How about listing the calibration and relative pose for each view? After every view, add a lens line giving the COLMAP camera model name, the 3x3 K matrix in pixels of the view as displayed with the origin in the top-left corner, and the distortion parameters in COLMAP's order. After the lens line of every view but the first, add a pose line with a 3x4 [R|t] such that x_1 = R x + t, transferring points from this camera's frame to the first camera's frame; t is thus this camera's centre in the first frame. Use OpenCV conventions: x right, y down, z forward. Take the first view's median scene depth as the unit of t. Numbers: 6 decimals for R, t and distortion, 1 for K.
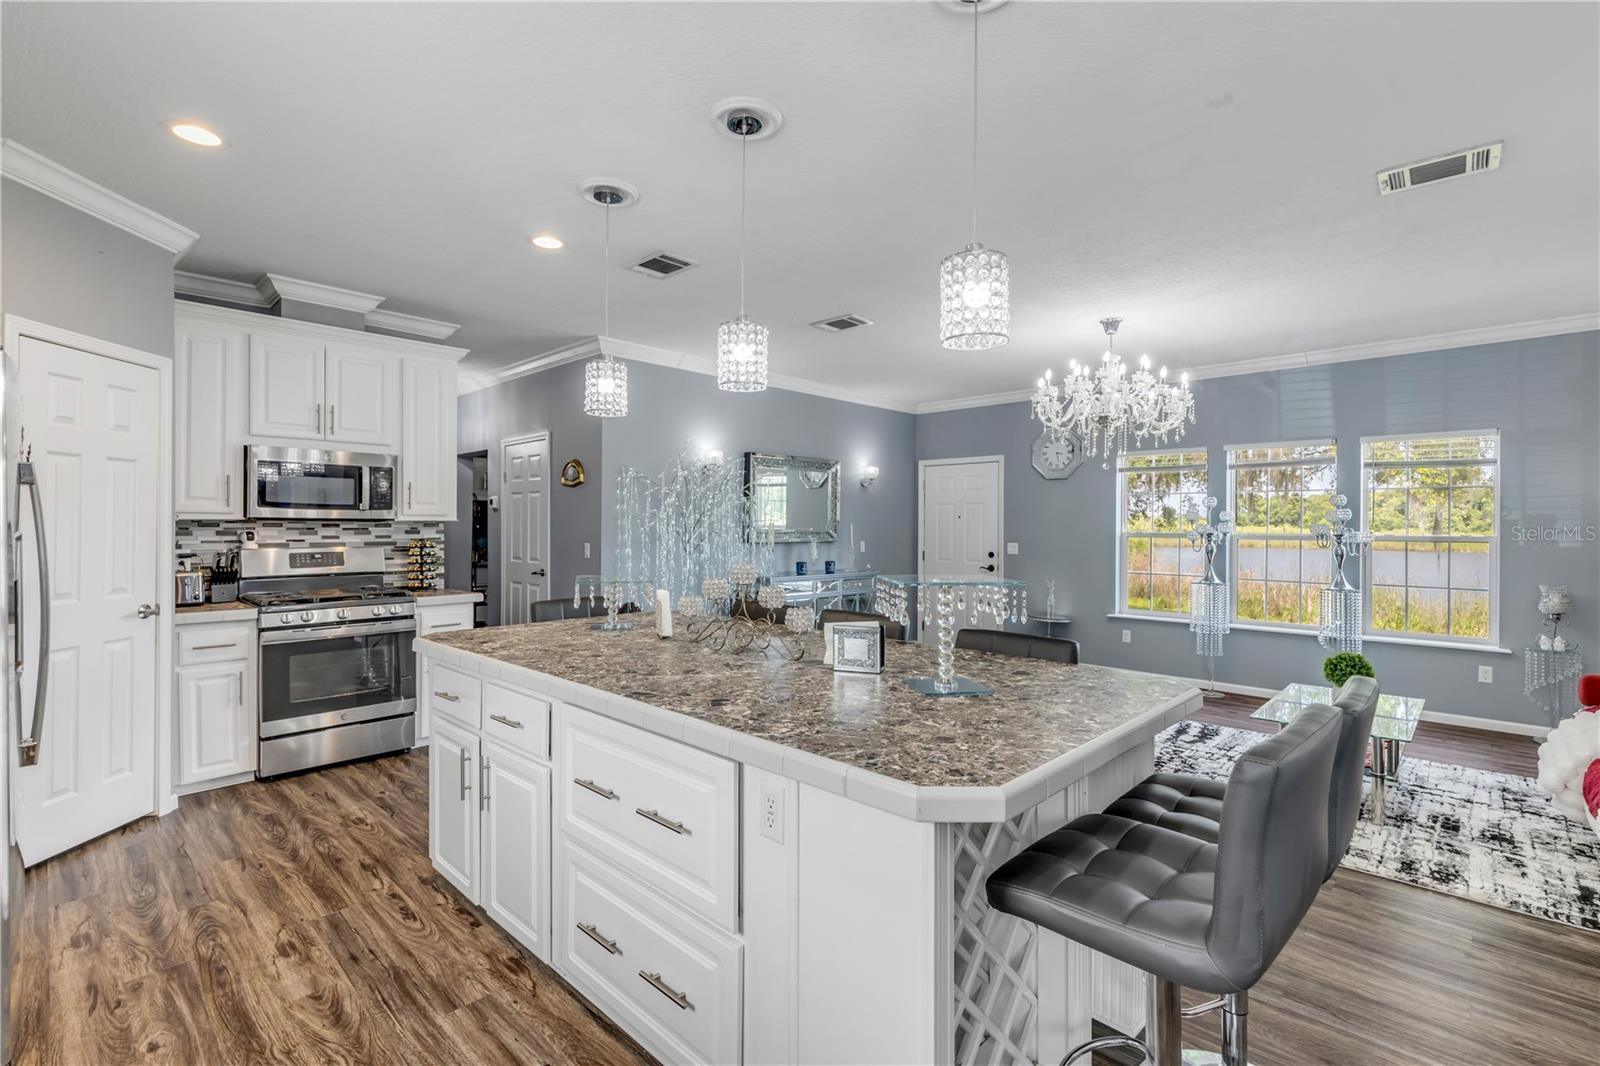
lens RADIAL K [[724.2, 0, 784.9], [0, 724.2, 524.7], [0, 0, 1]] dist [0.004616, -0.002487]
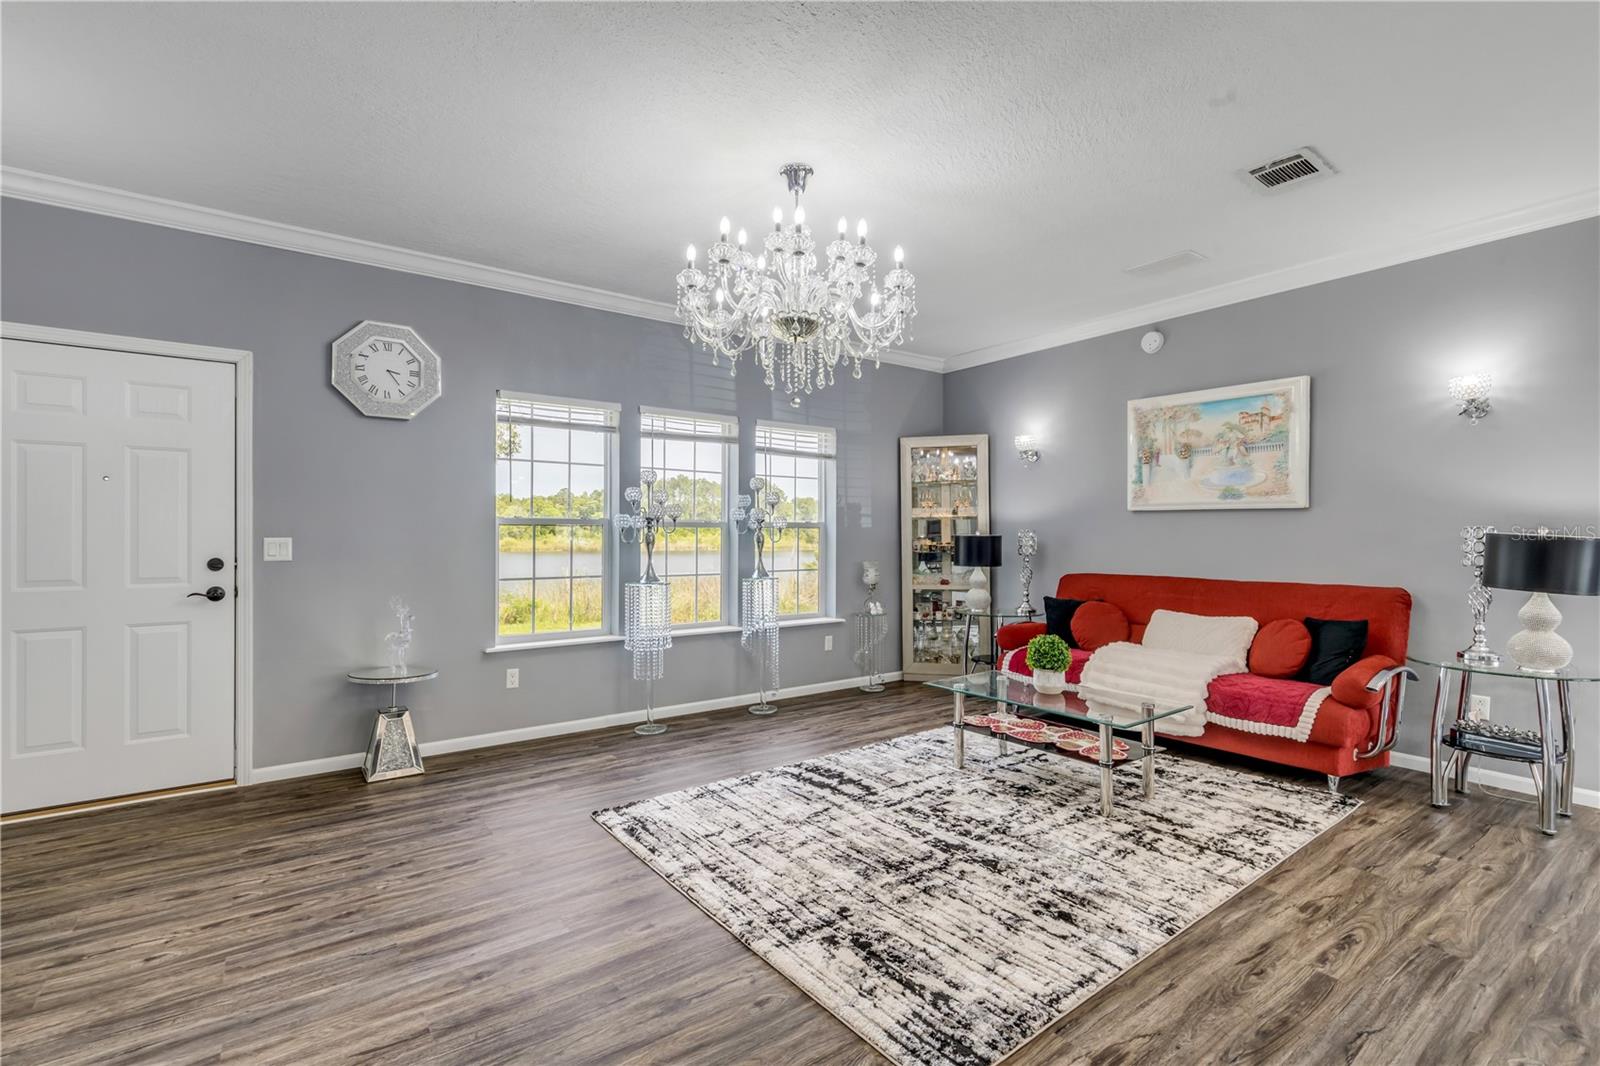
lens RADIAL K [[724.2, 0, 804.8], [0, 724.2, 544.3], [0, 0, 1]] dist [0.004616, -0.002487]
pose [[0.157779, -0.020027, 0.987271, -0.190408], [-0.003659, 0.999776, 0.020866, 0.031741], [-0.987468, -0.006905, 0.157670, 1.012611]]
